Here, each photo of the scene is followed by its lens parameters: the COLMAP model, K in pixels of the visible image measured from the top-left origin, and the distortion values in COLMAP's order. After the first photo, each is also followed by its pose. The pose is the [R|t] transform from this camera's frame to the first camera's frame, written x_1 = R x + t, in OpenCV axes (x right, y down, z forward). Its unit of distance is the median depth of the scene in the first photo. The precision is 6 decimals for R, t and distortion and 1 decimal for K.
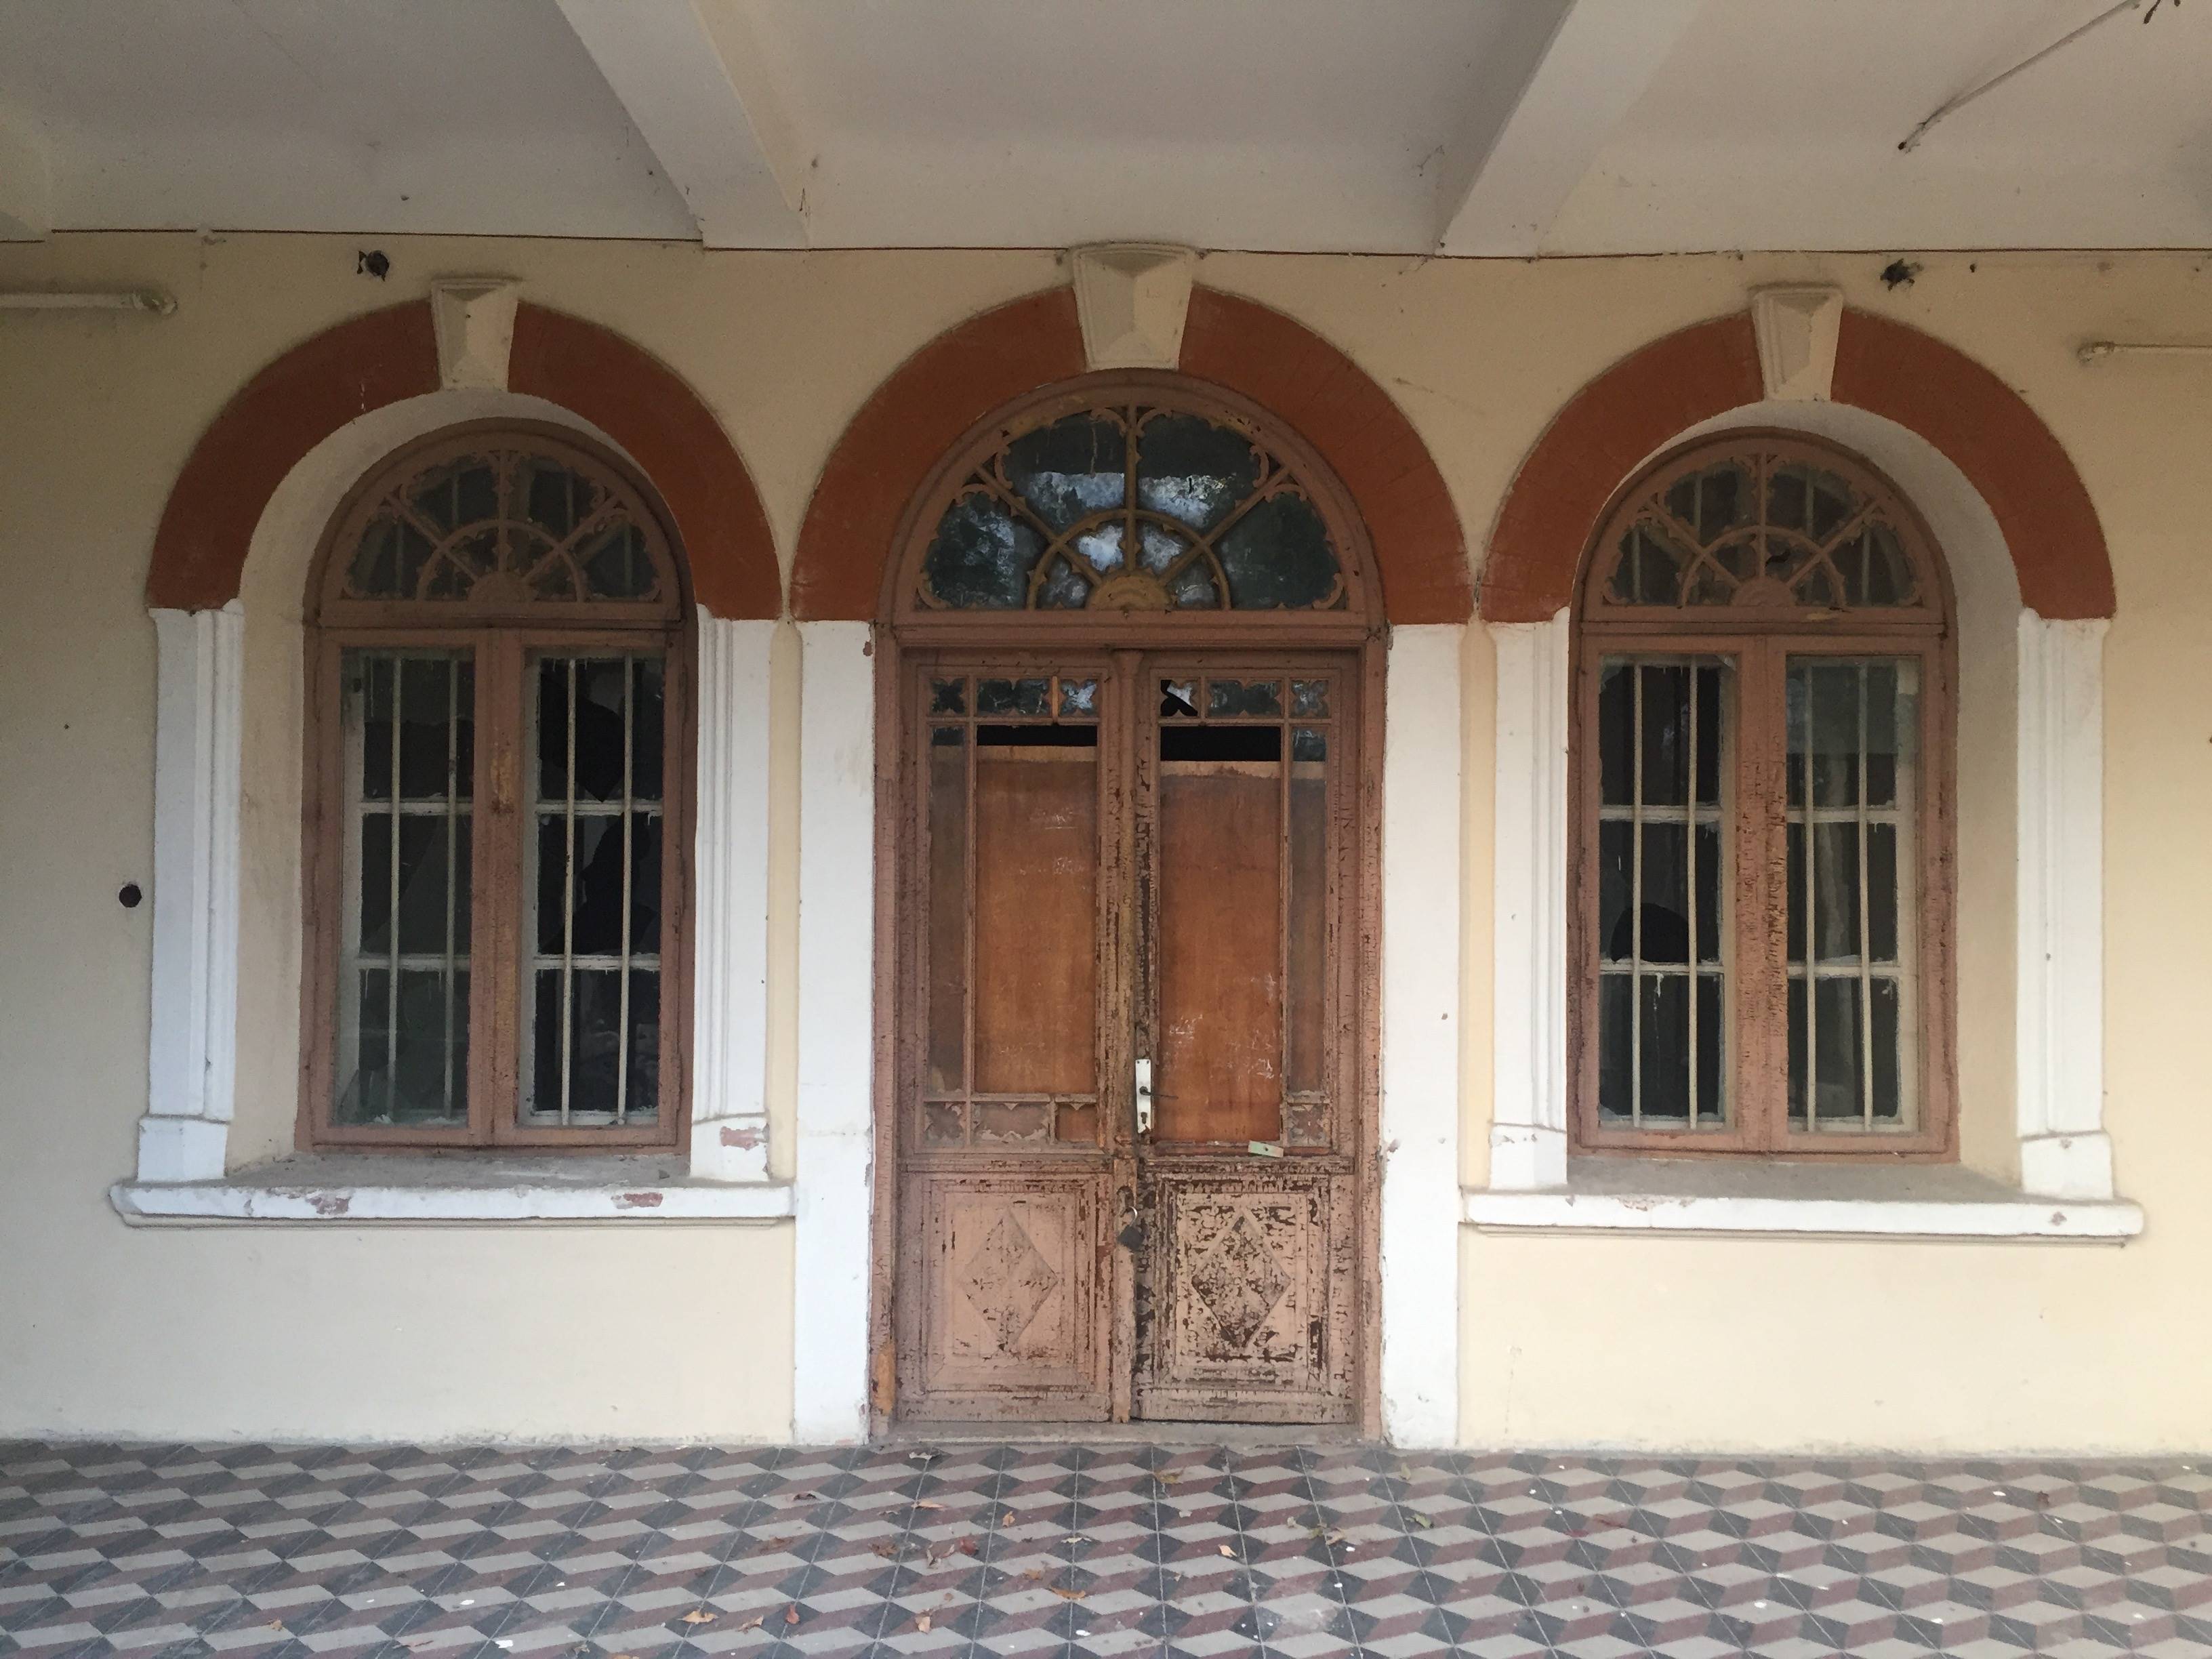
lens RADIAL K [[1919.3, 0, 1113.7], [0, 1919.3, 823.6], [0, 0, 1]] dist [0.064262, -0.044884]
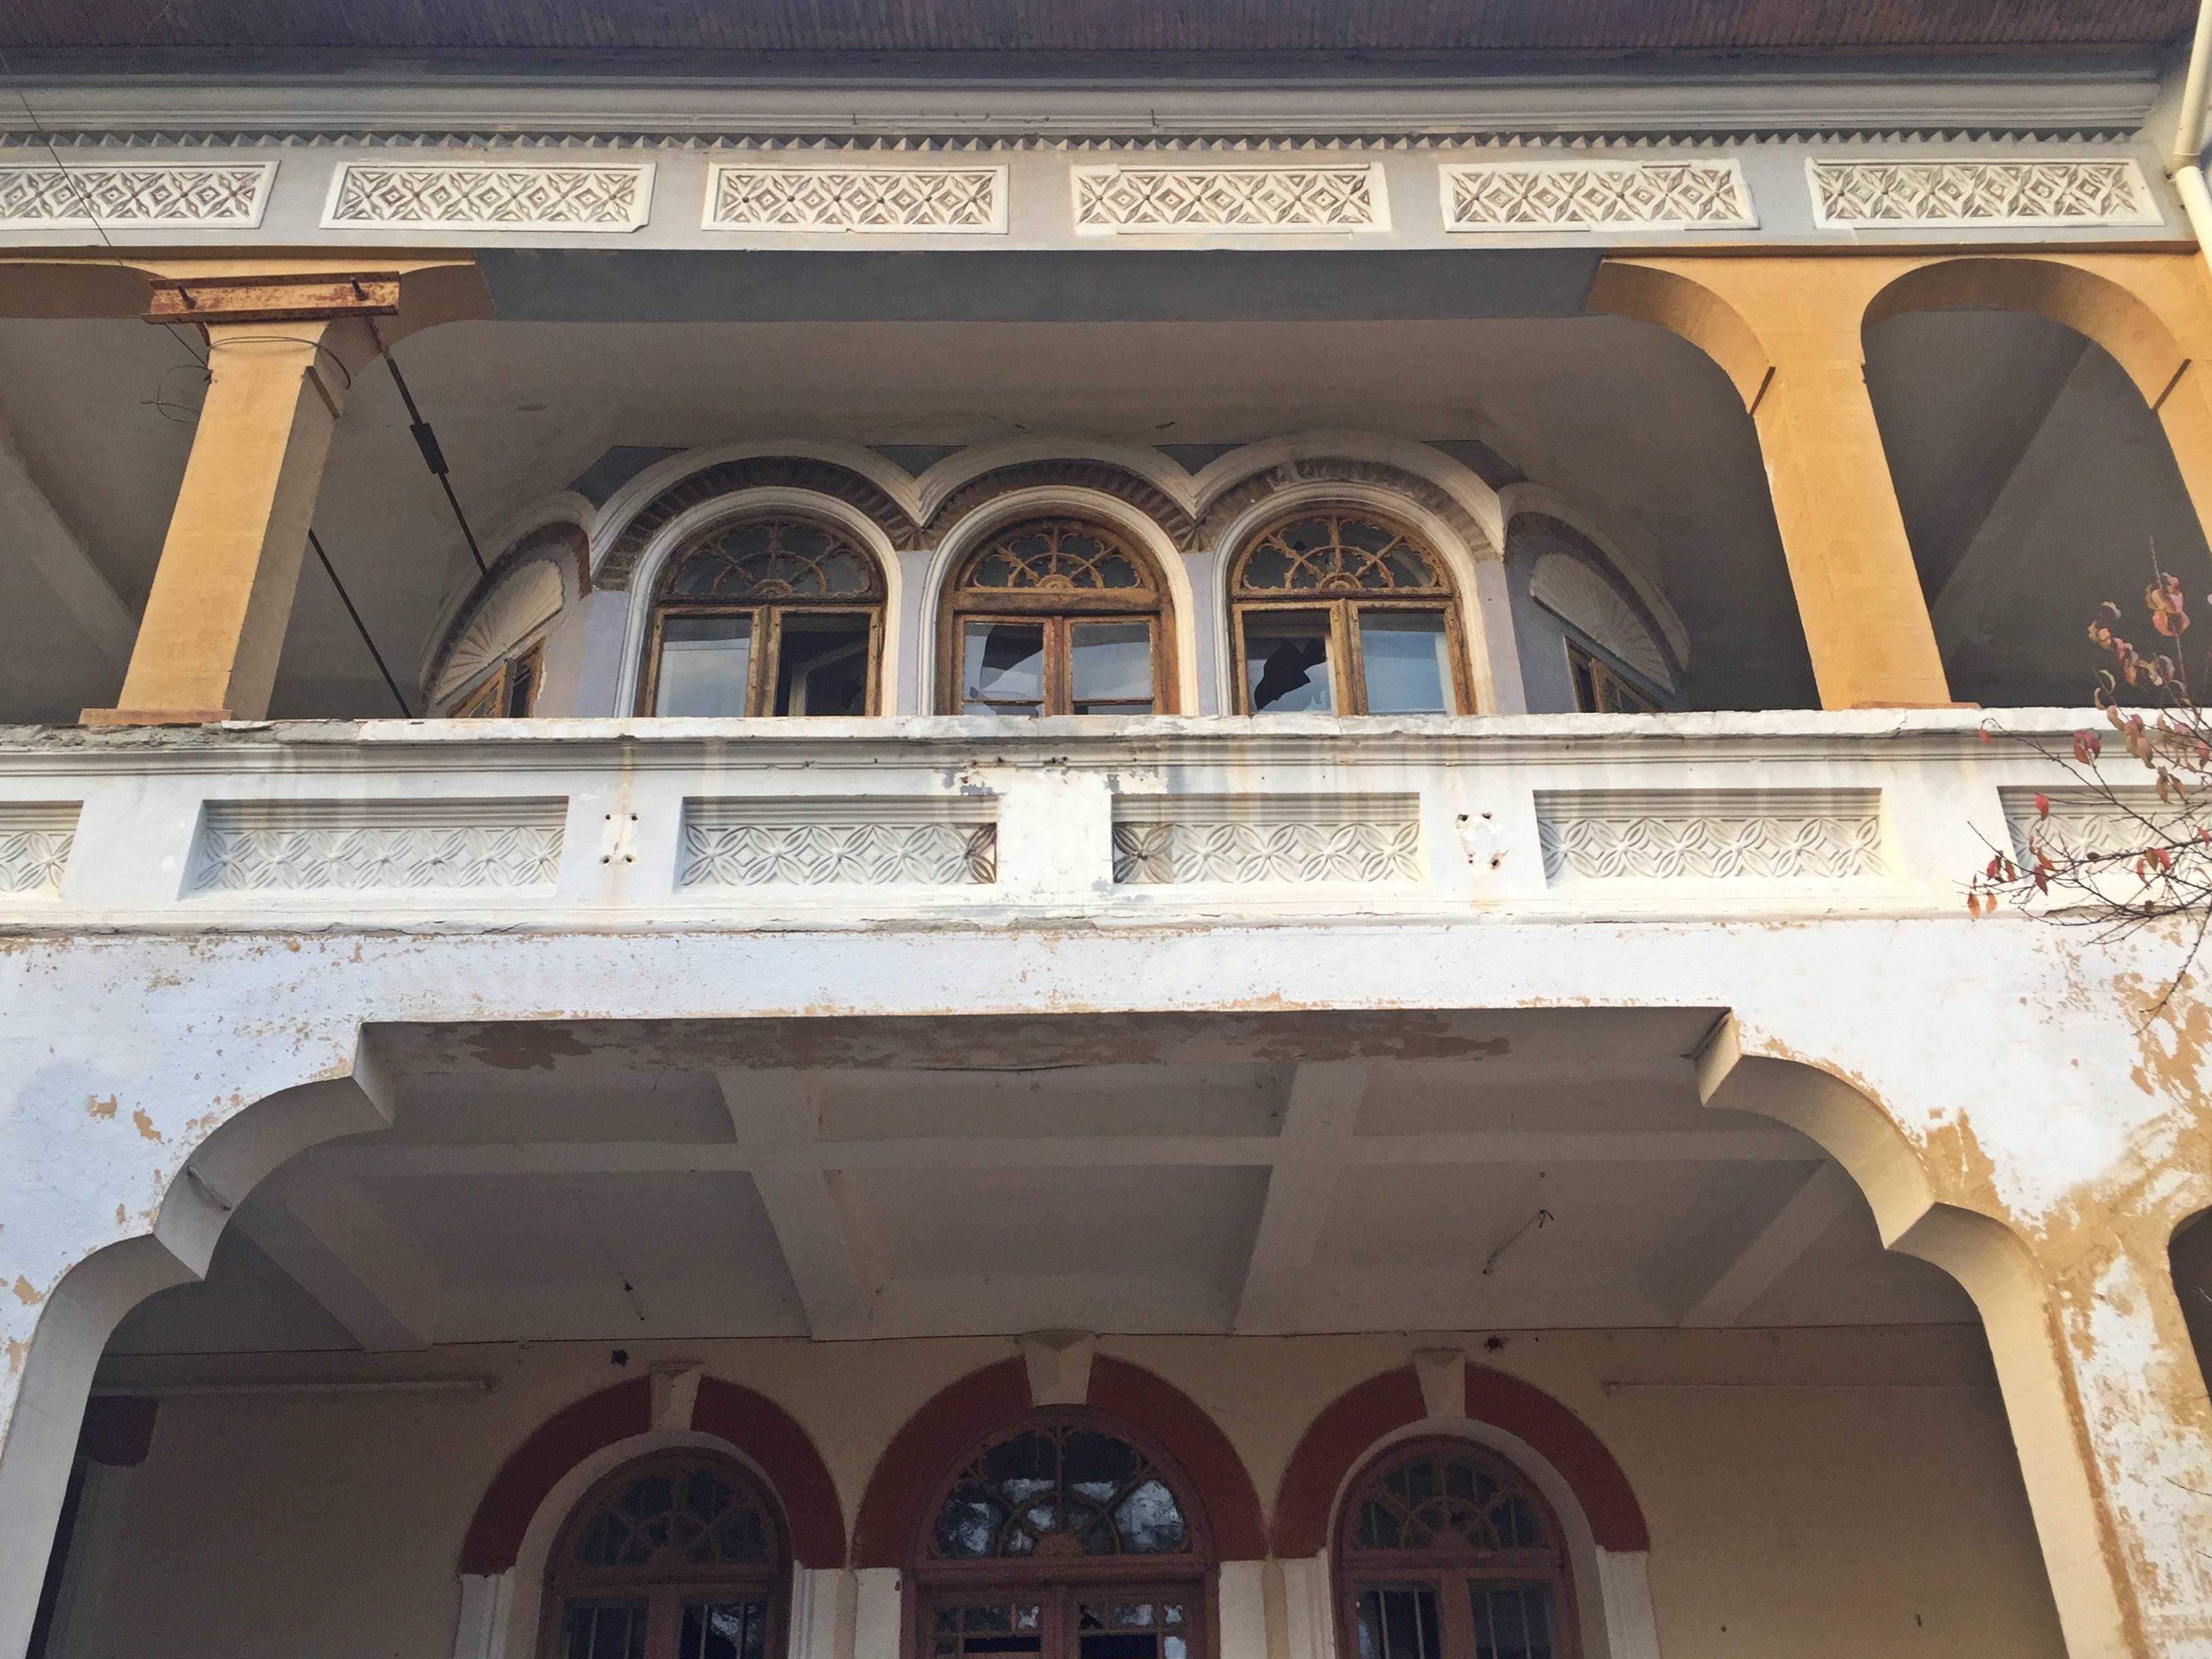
lens RADIAL K [[1919.3, 0, 1108.3], [0, 1919.3, 824.3], [0, 0, 1]] dist [0.064262, -0.044884]
pose [[0.999381, -0.013049, 0.032664, 0.004034], [0.027738, 0.863414, -0.503733, 0.180031], [-0.021630, 0.504328, 0.863241, -0.727355]]
